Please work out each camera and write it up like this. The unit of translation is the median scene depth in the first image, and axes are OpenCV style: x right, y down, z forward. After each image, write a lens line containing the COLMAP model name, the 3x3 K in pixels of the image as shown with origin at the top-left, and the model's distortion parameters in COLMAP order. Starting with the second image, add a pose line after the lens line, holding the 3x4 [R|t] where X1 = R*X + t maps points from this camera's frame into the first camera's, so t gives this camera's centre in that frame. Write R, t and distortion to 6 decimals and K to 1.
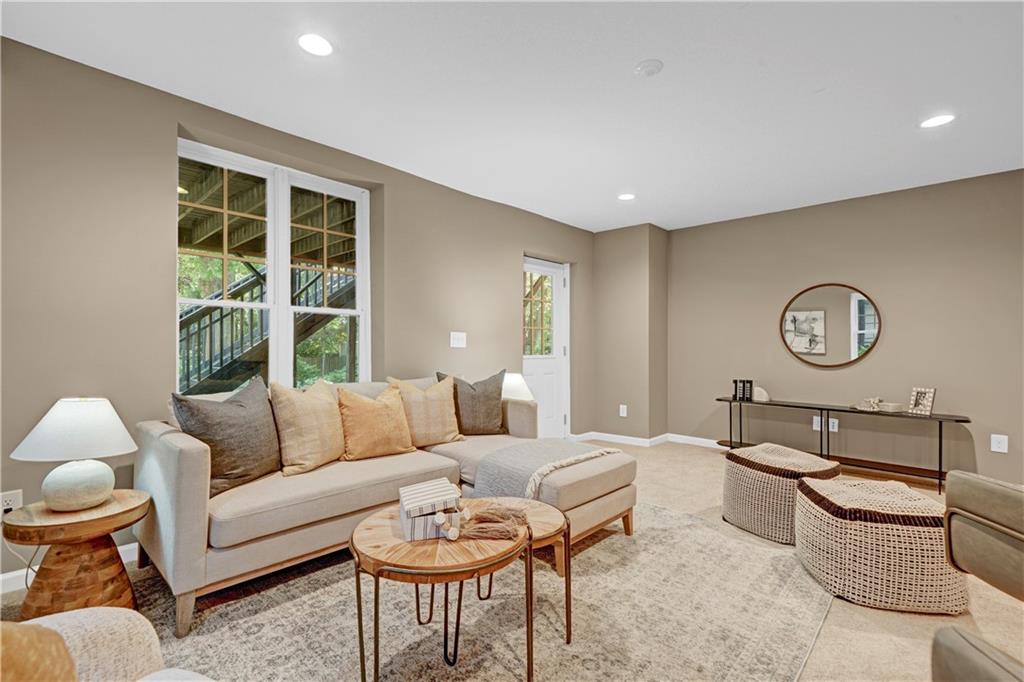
lens RADIAL K [[463.3, 0, 510.6], [0, 463.3, 343.2], [0, 0, 1]] dist [0.016002, 0.000348]
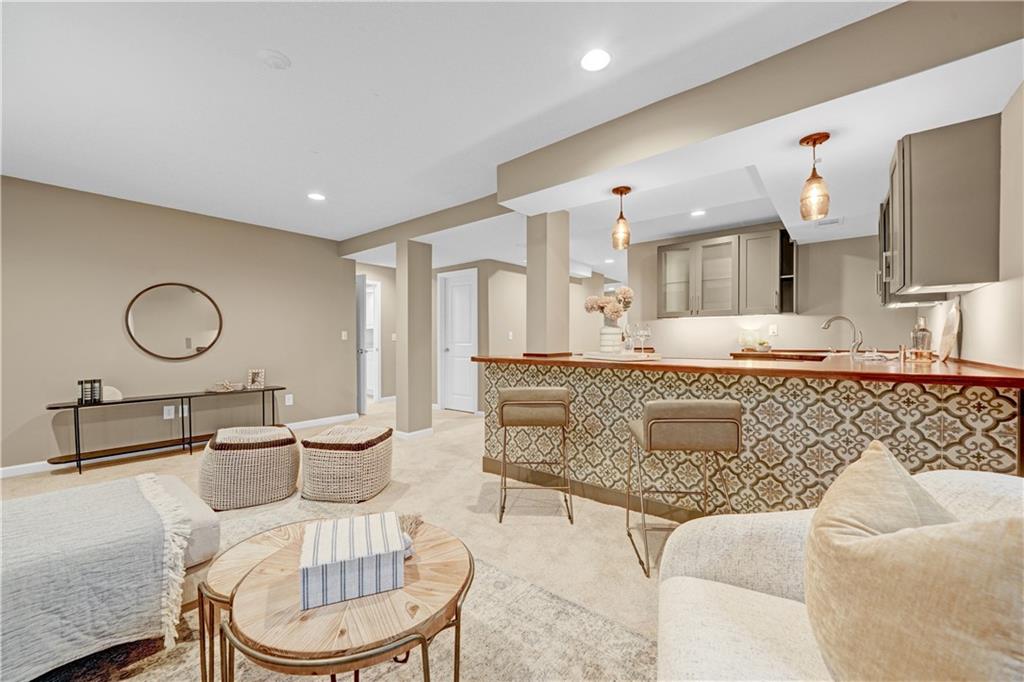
lens RADIAL K [[414.1, 0, 510.4], [0, 414.1, 340.0], [0, 0, 1]] dist [-0.000736, -0.000817]
pose [[-0.077844, -0.008562, 0.996929, -0.346565], [-0.002531, 0.999962, 0.008390, -0.003357], [-0.996962, -0.001870, -0.077862, 0.301883]]
